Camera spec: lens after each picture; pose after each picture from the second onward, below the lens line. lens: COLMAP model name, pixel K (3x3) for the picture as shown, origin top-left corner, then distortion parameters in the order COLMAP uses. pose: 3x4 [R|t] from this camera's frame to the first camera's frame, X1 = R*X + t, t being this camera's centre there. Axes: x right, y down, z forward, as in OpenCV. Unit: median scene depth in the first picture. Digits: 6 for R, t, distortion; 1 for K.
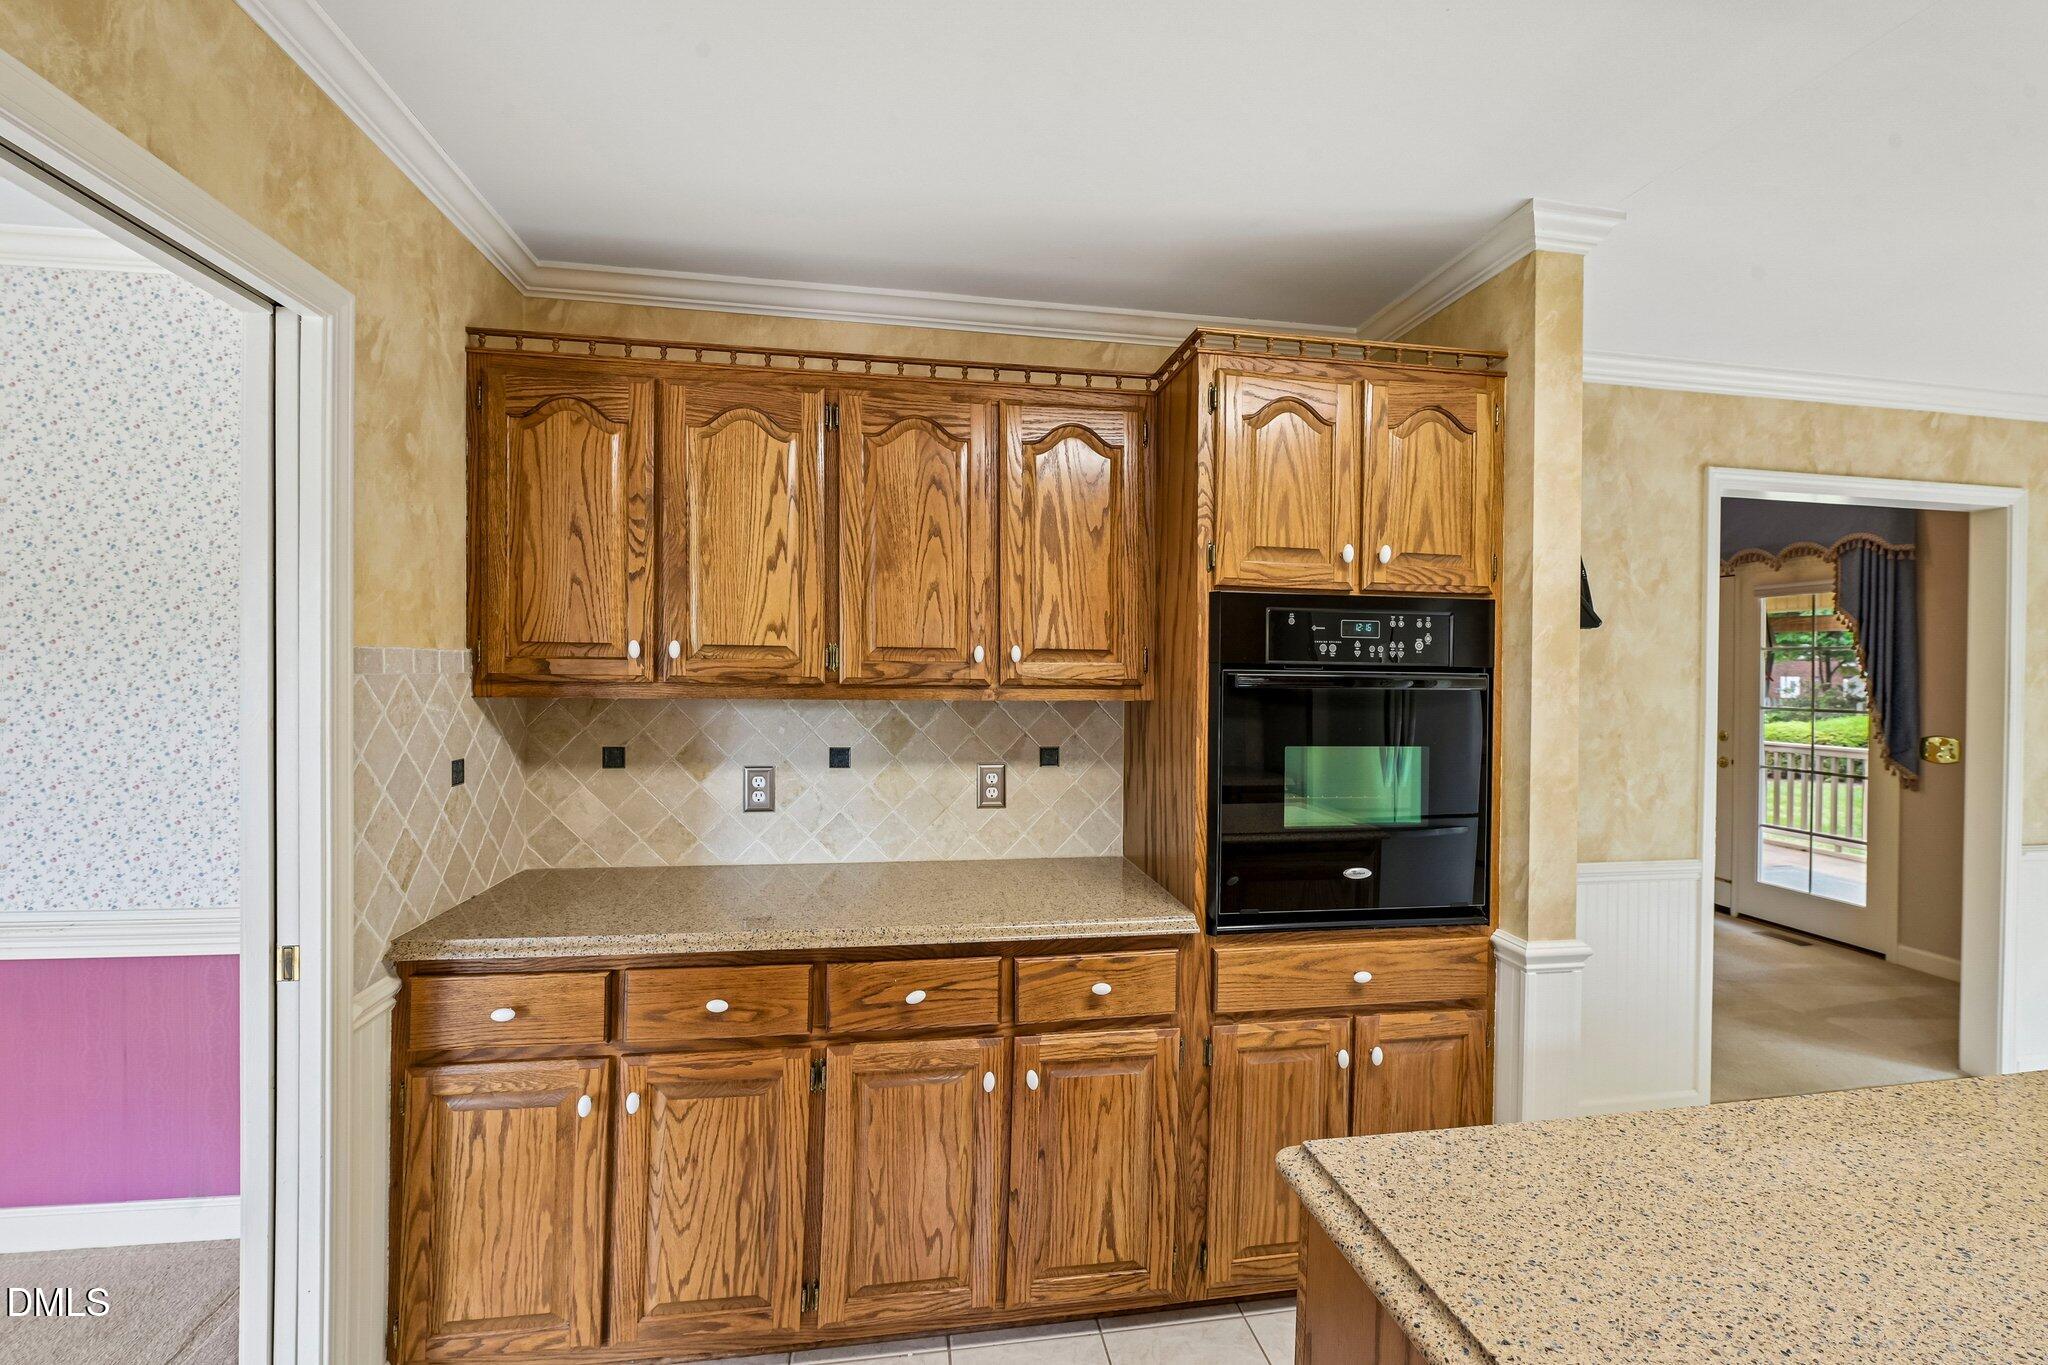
lens RADIAL K [[891.4, 0, 1041.4], [0, 891.4, 680.1], [0, 0, 1]] dist [-0.012433, -0.002268]
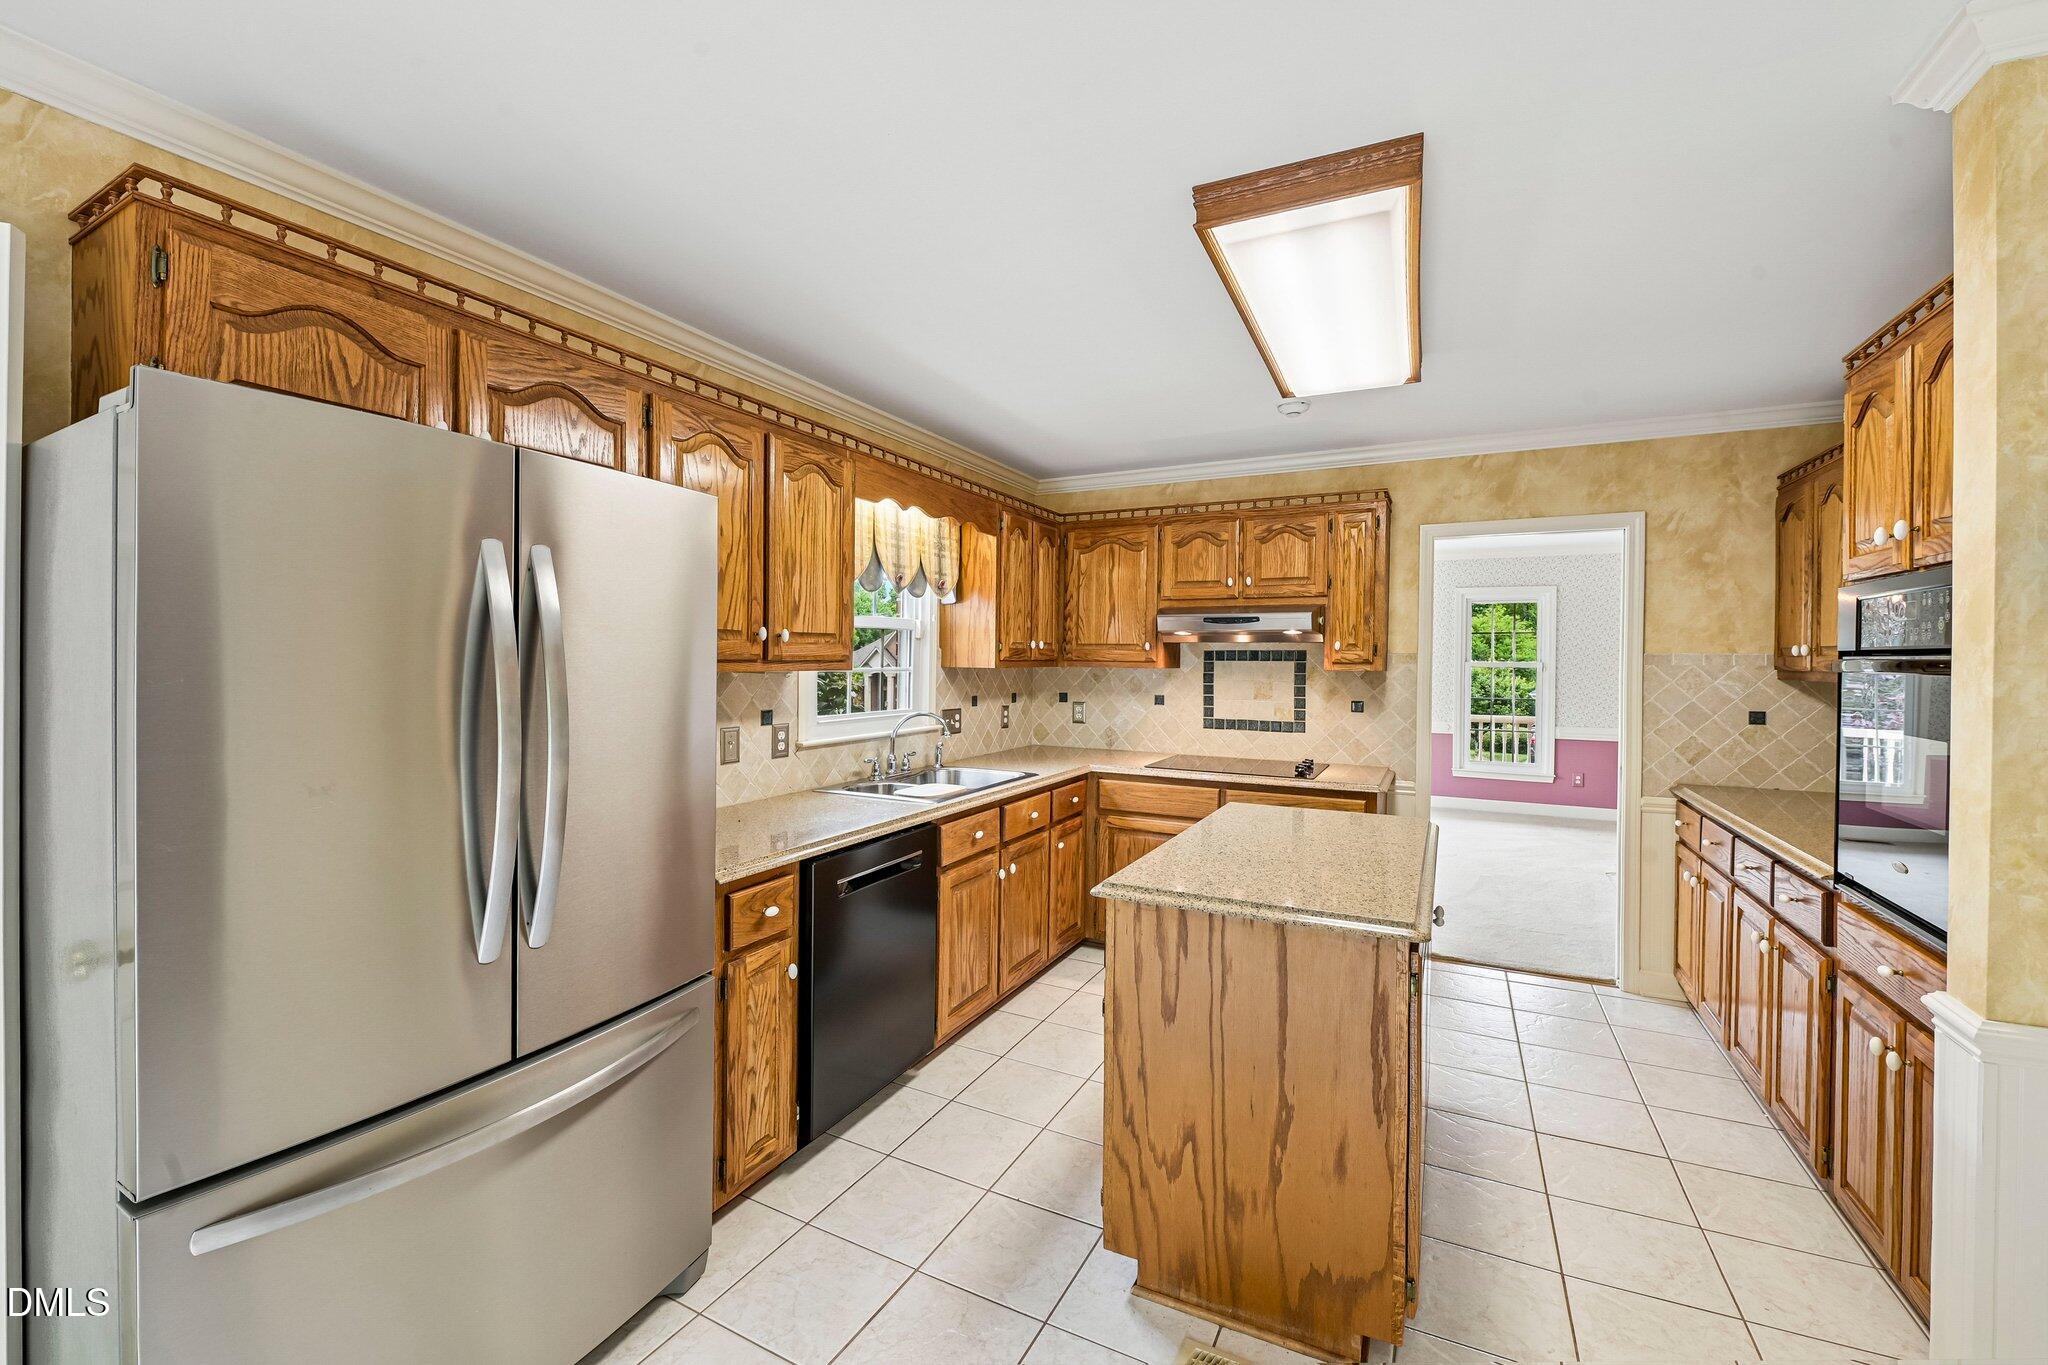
lens RADIAL K [[806.3, 0, 1032.0], [0, 806.3, 675.3], [0, 0, 1]] dist [-0.023750, 0.001344]
pose [[-0.607859, 0.000727, -0.794044, 1.528609], [-0.021165, 0.999629, 0.017117, 0.015829], [0.793763, 0.027211, -0.607619, 0.752194]]
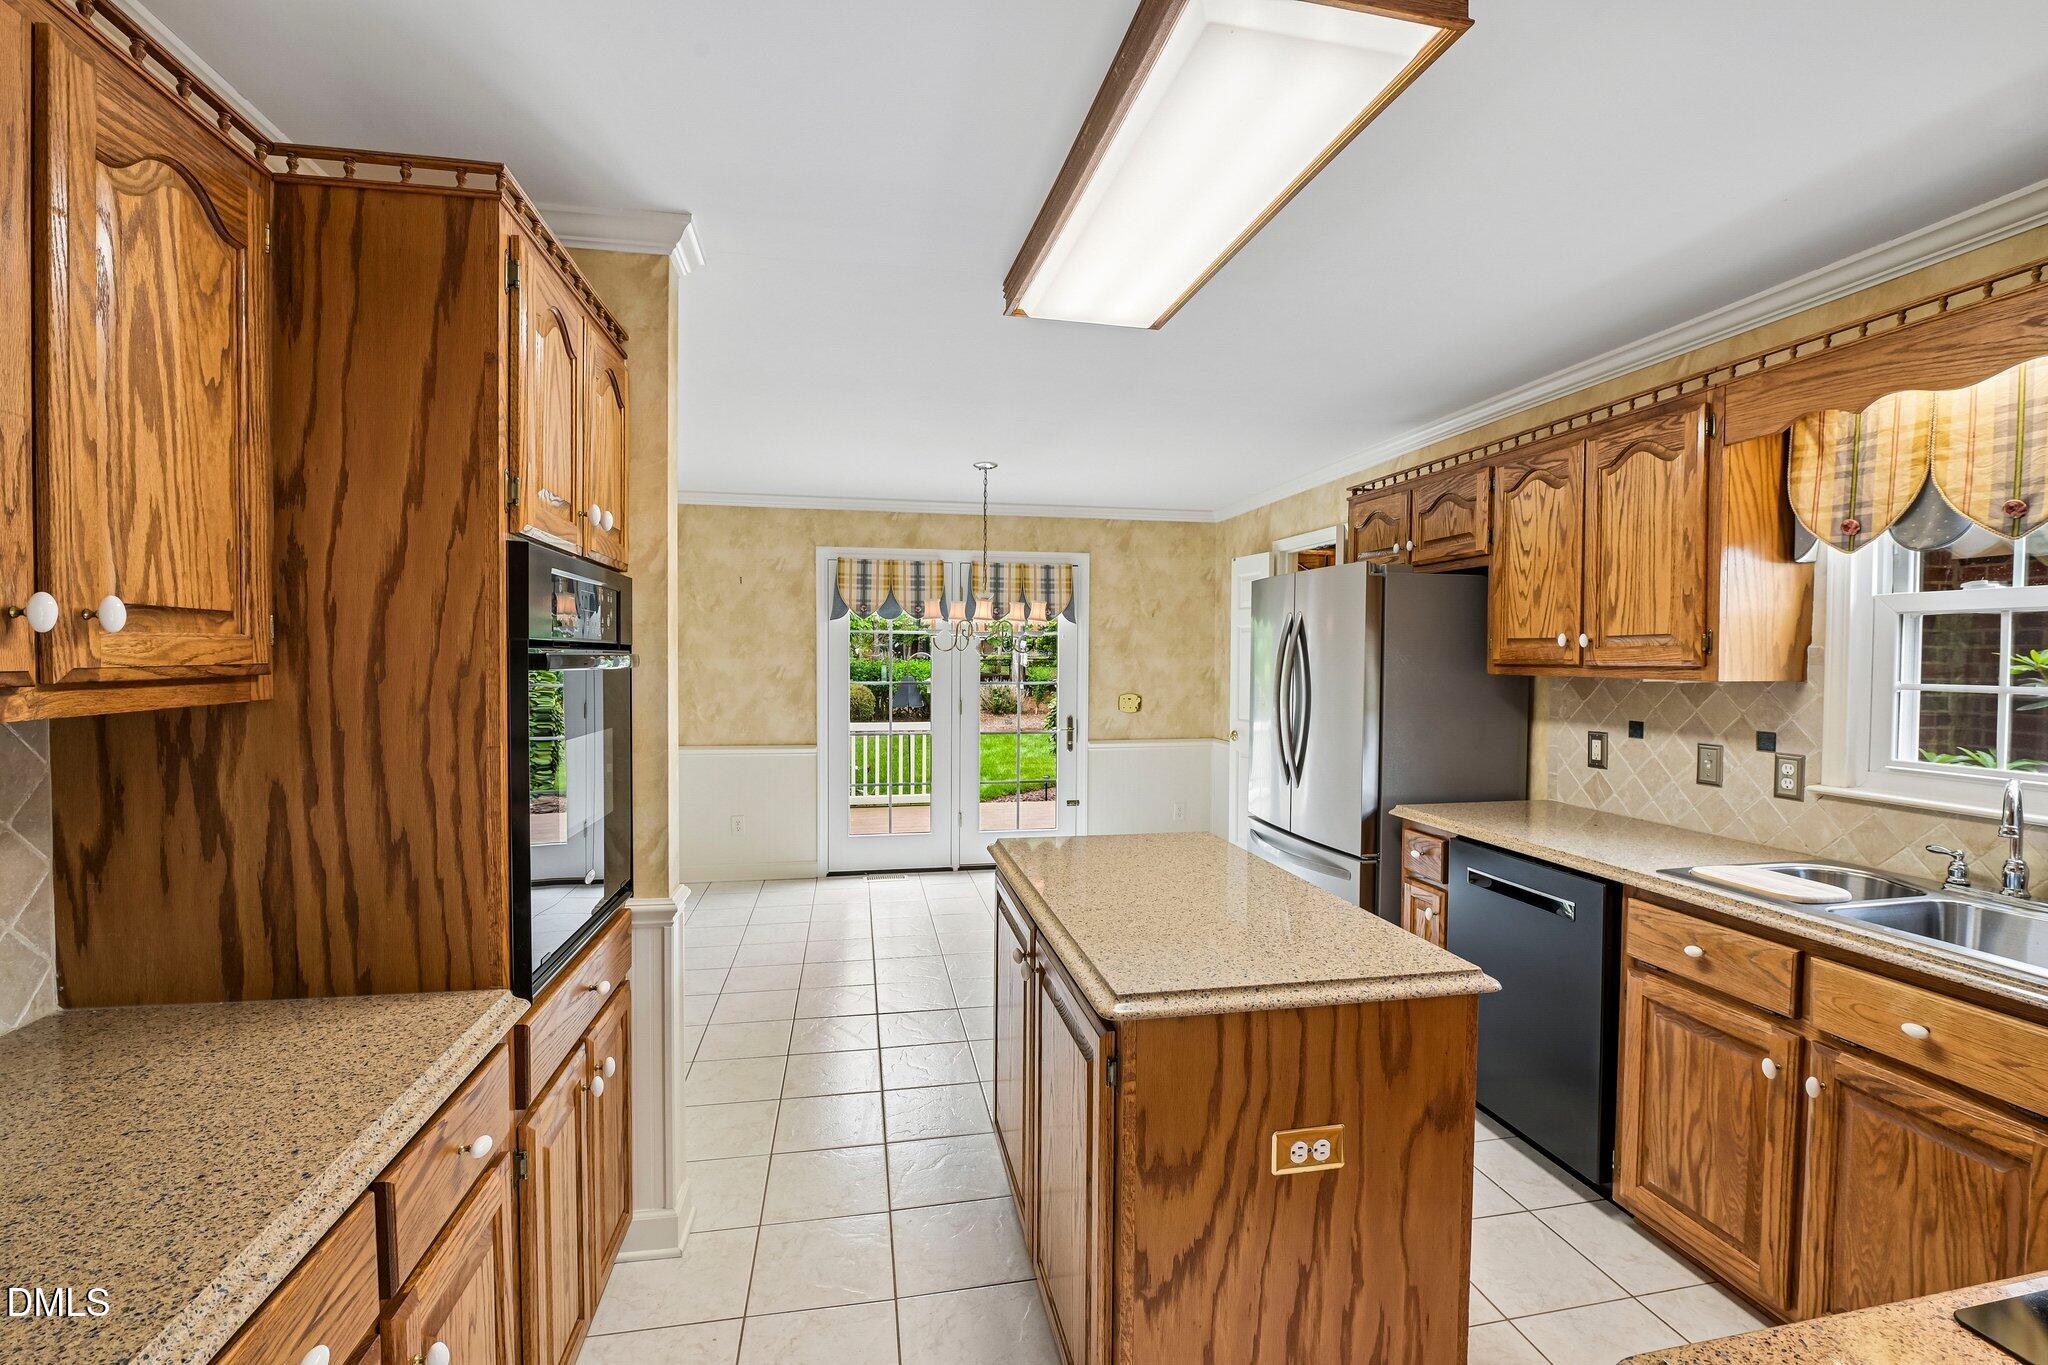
lens RADIAL K [[891.4, 0, 1015.1], [0, 891.4, 679.4], [0, 0, 1]] dist [-0.012433, -0.002268]
pose [[-0.019762, -0.036508, 0.999138, -0.514118], [0.005069, 0.999317, 0.036615, -0.010249], [-0.999792, 0.005788, -0.019564, 0.569182]]
